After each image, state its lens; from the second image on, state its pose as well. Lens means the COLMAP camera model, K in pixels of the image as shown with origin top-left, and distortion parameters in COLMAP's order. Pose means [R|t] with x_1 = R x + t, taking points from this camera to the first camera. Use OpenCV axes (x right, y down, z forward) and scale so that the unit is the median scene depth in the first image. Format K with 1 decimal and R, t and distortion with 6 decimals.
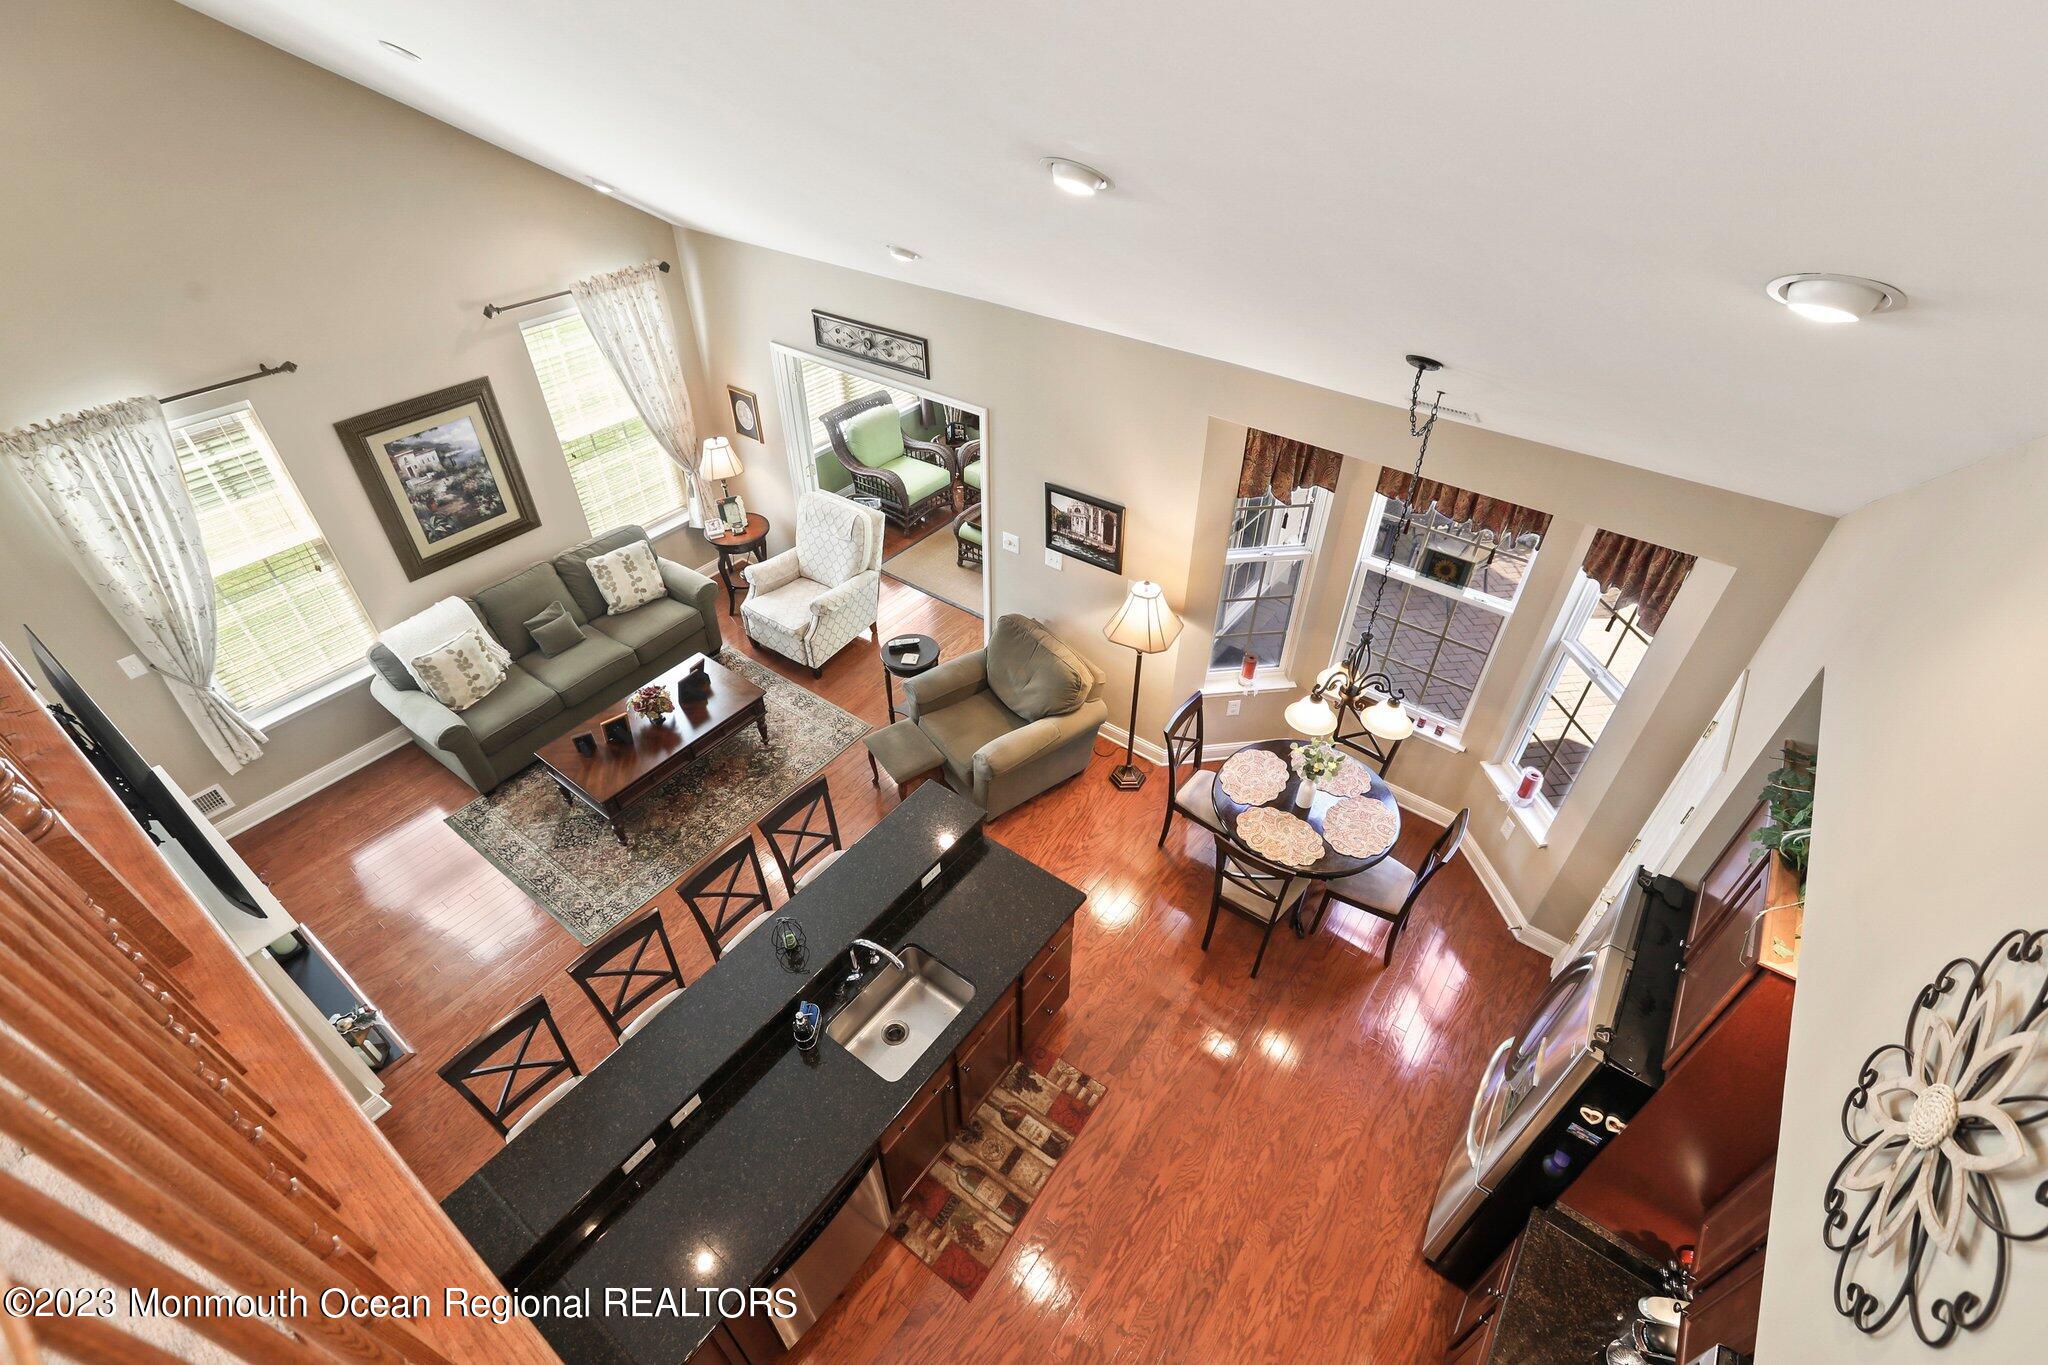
lens RADIAL K [[930.7, 0, 1039.7], [0, 930.7, 672.0], [0, 0, 1]] dist [-0.029572, 0.012538]
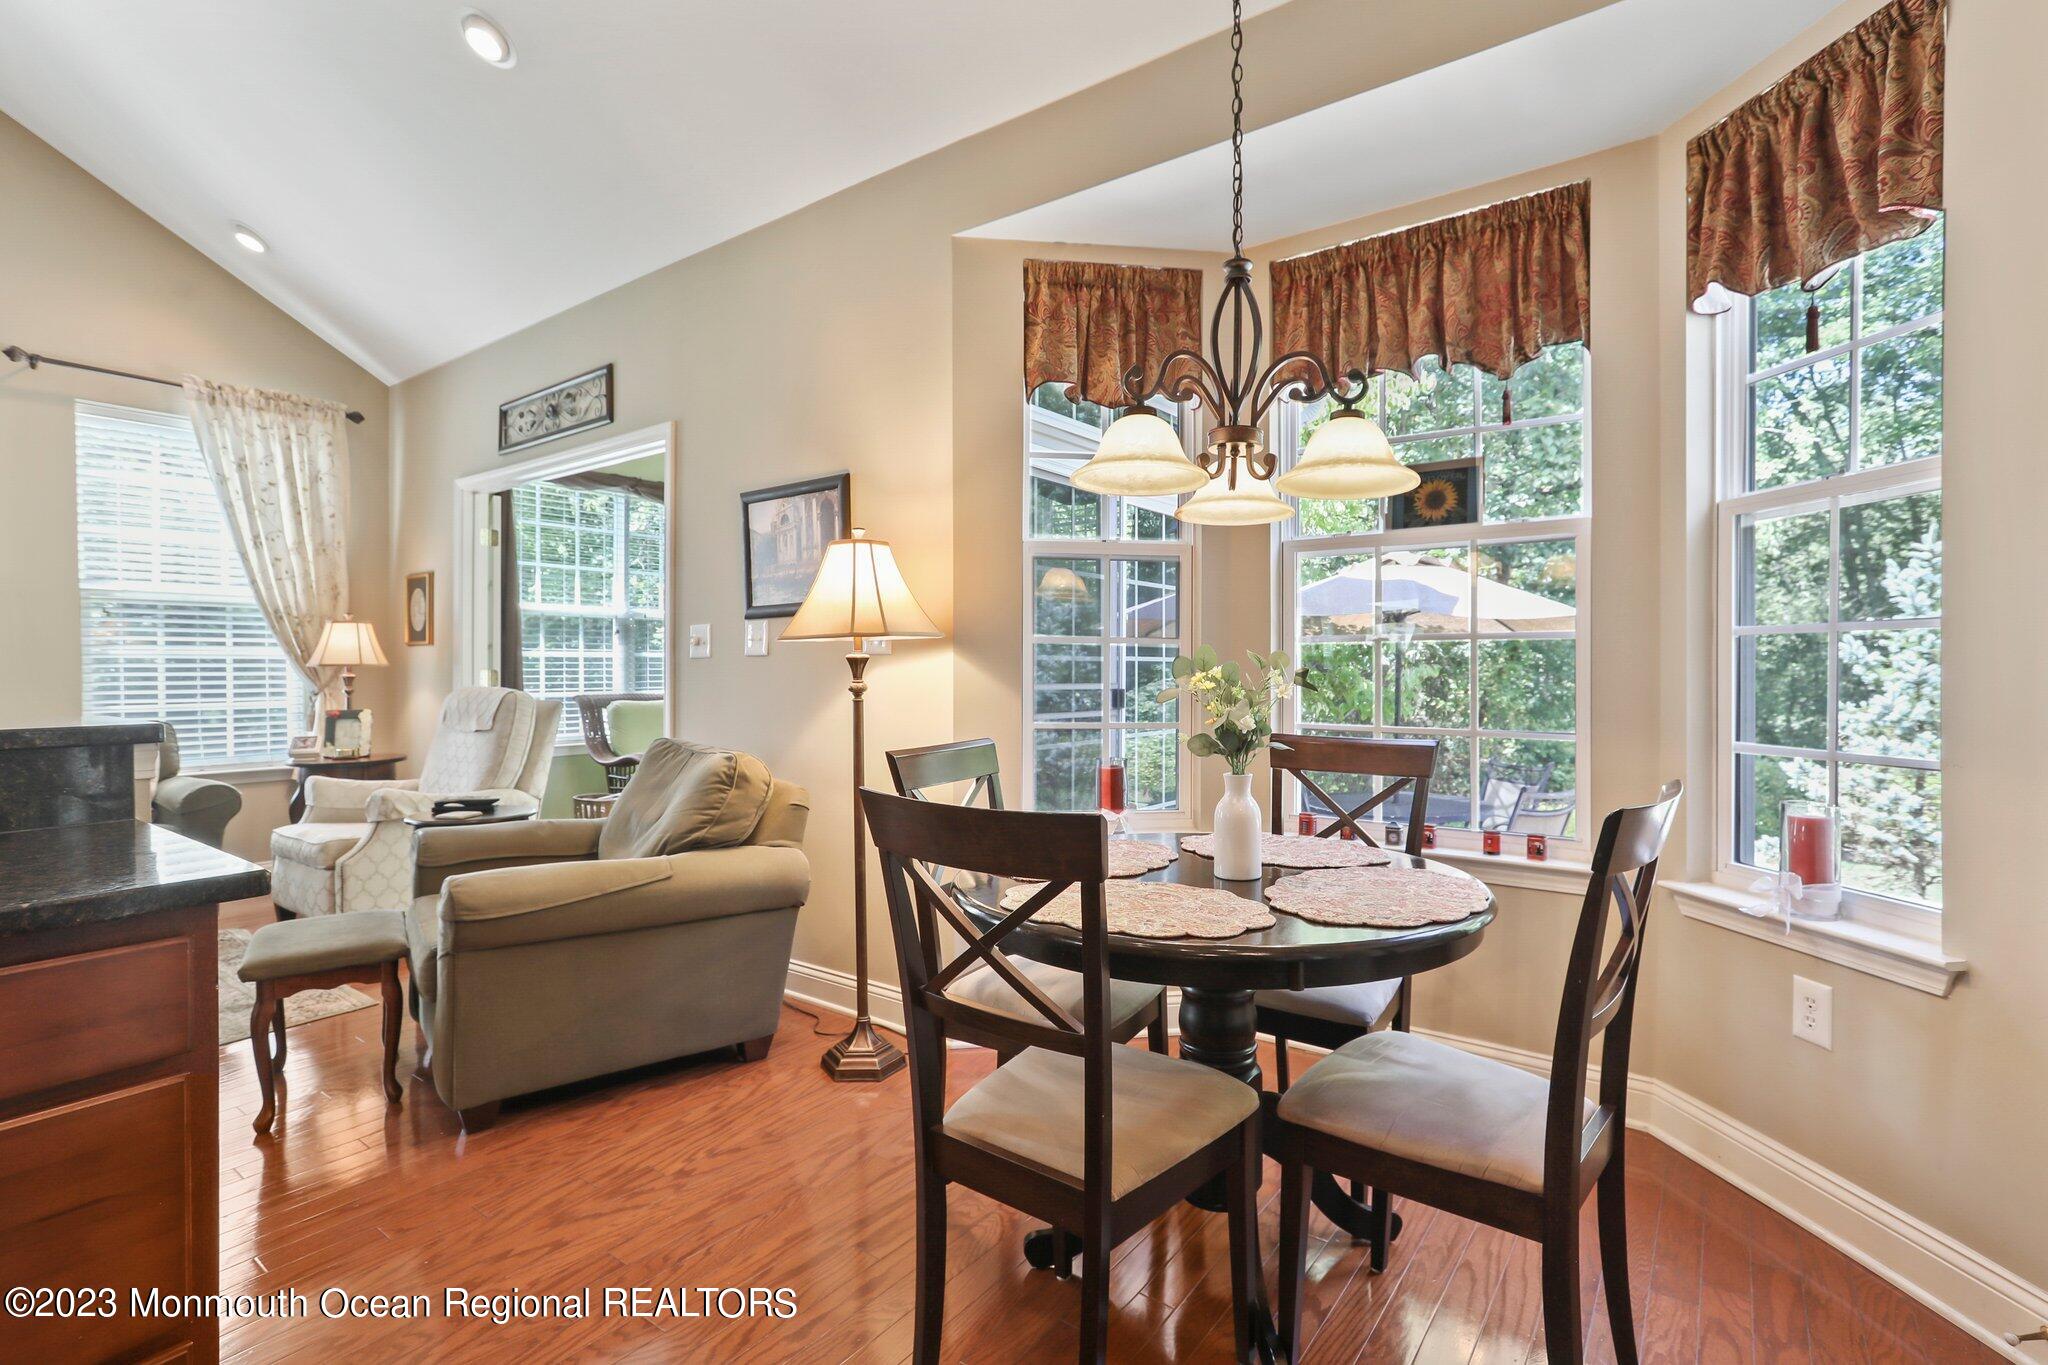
lens RADIAL K [[933.3, 0, 1040.7], [0, 933.3, 673.6], [0, 0, 1]] dist [-0.015509, 0.005388]
pose [[0.999926, -0.011118, 0.004911, 0.188591], [0.011770, 0.784897, -0.619514, 0.253408], [0.003033, 0.619526, 0.784970, 0.577266]]
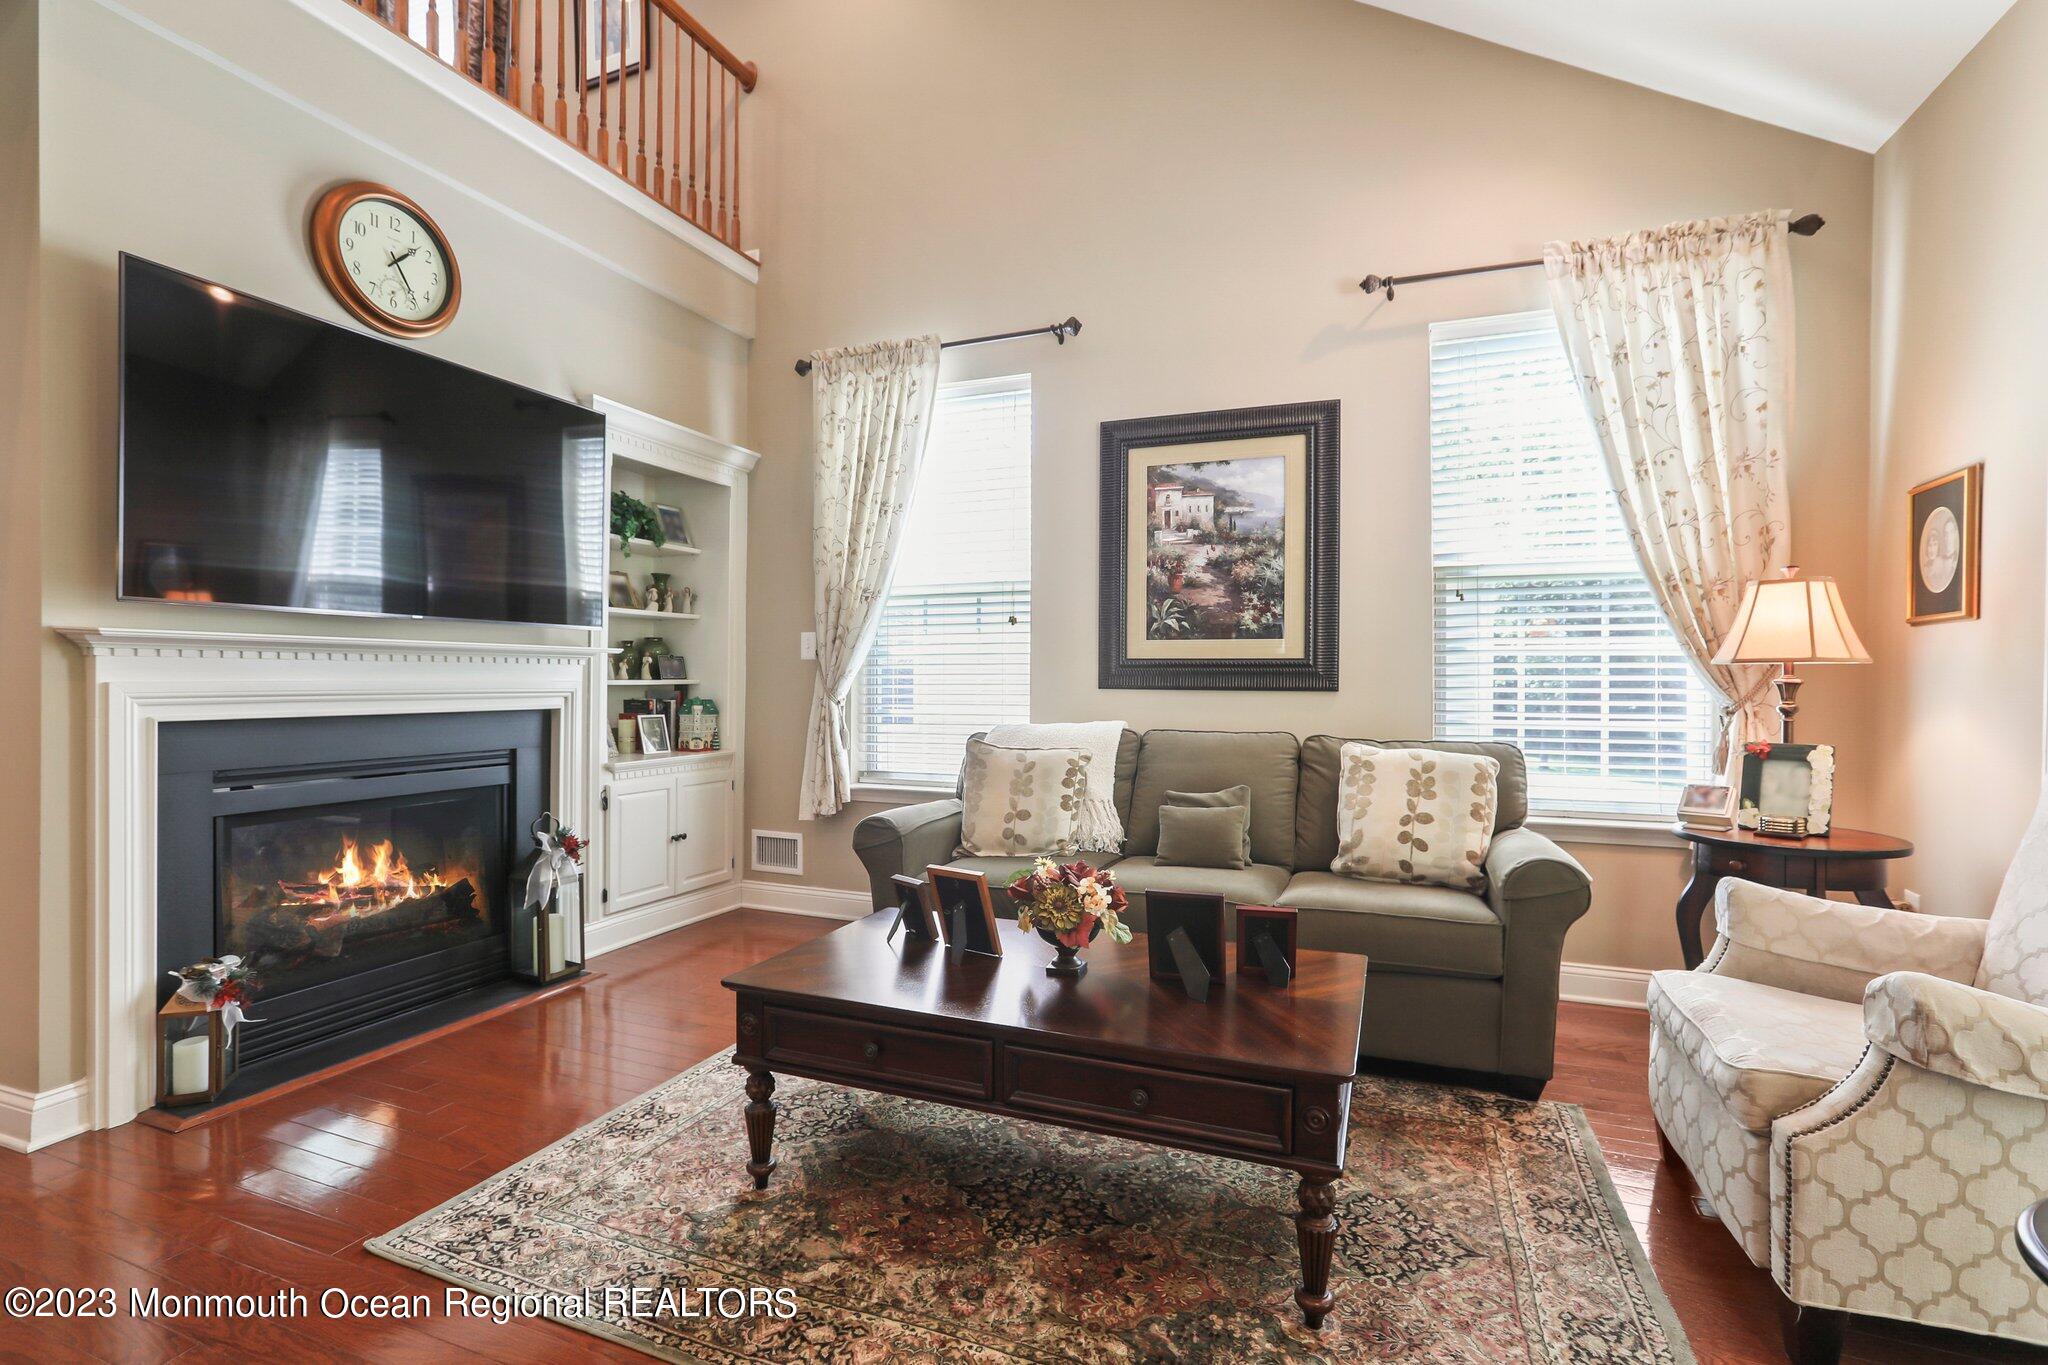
lens RADIAL K [[930.7, 0, 1014.6], [0, 930.7, 681.0], [0, 0, 1]] dist [-0.029572, 0.012538]
pose [[0.251989, -0.002550, -0.967727, -0.087077], [-0.608998, 0.776737, -0.160626, 0.036725], [0.752079, 0.629820, 0.194176, 0.854040]]
